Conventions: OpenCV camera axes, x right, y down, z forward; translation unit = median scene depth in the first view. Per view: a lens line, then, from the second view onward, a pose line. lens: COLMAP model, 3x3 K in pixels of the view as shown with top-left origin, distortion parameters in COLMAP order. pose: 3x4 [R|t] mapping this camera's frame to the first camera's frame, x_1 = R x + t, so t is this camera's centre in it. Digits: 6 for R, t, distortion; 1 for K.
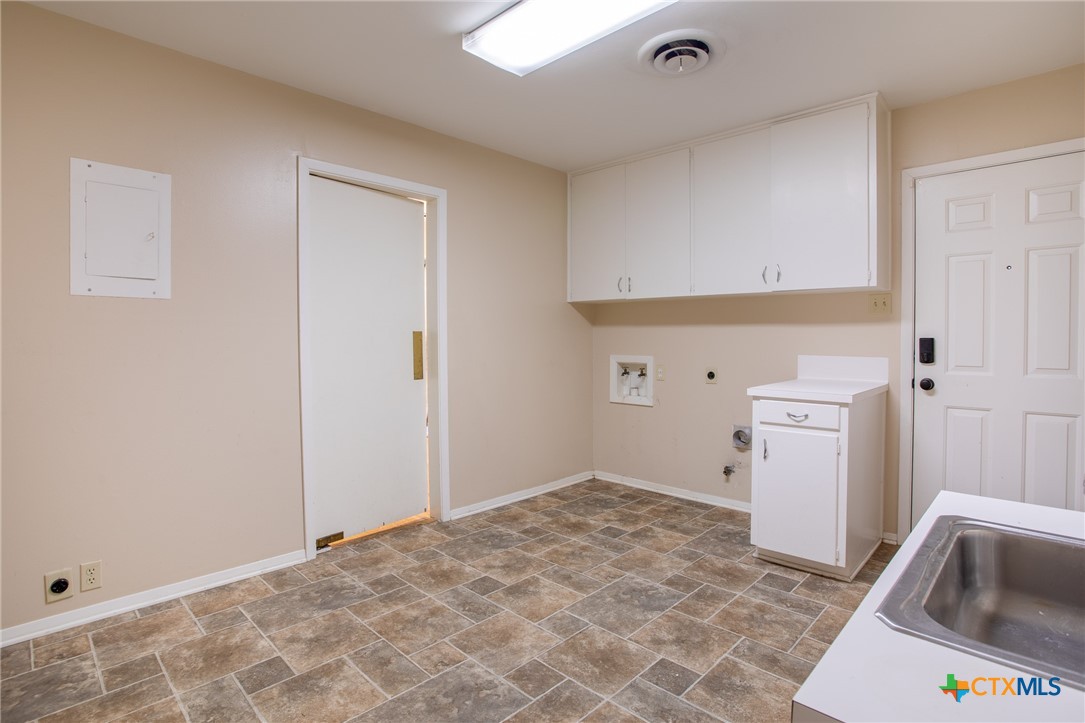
lens RADIAL K [[526.5, 0, 540.2], [0, 526.5, 351.8], [0, 0, 1]] dist [-0.038774, 0.008148]
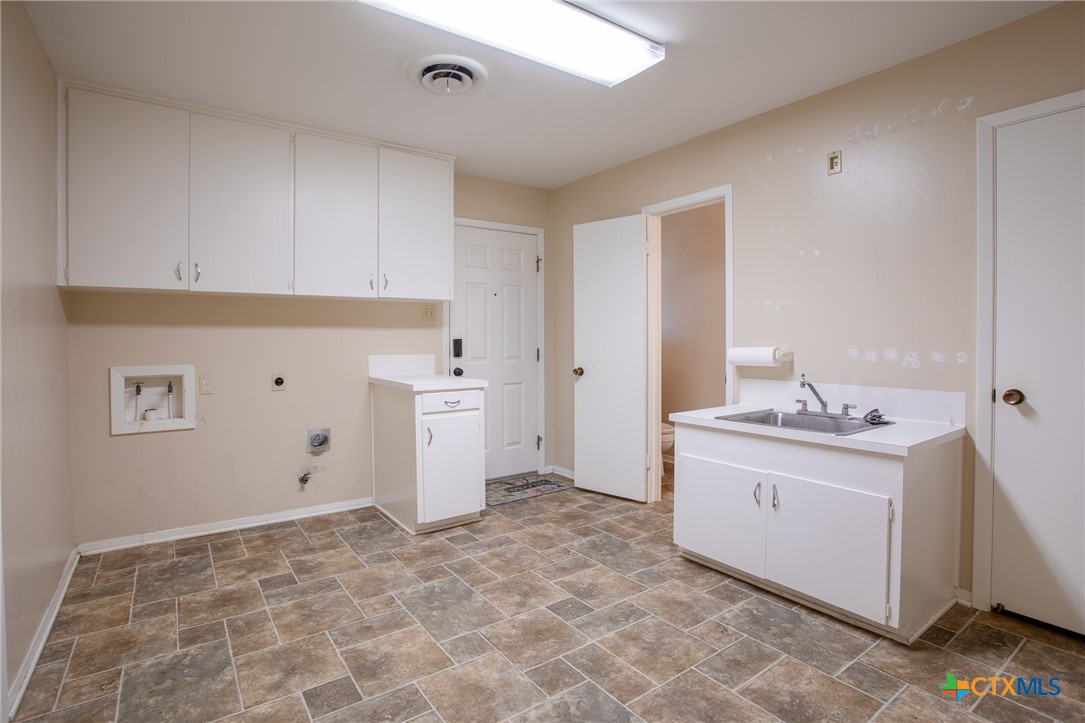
lens RADIAL K [[526.5, 0, 513.8], [0, 526.5, 350.2], [0, 0, 1]] dist [-0.038774, 0.008148]
pose [[0.233361, -0.024252, 0.972088, -0.615376], [0.031532, 0.999352, 0.017363, -0.016781], [-0.971879, 0.026600, 0.233975, 0.508623]]
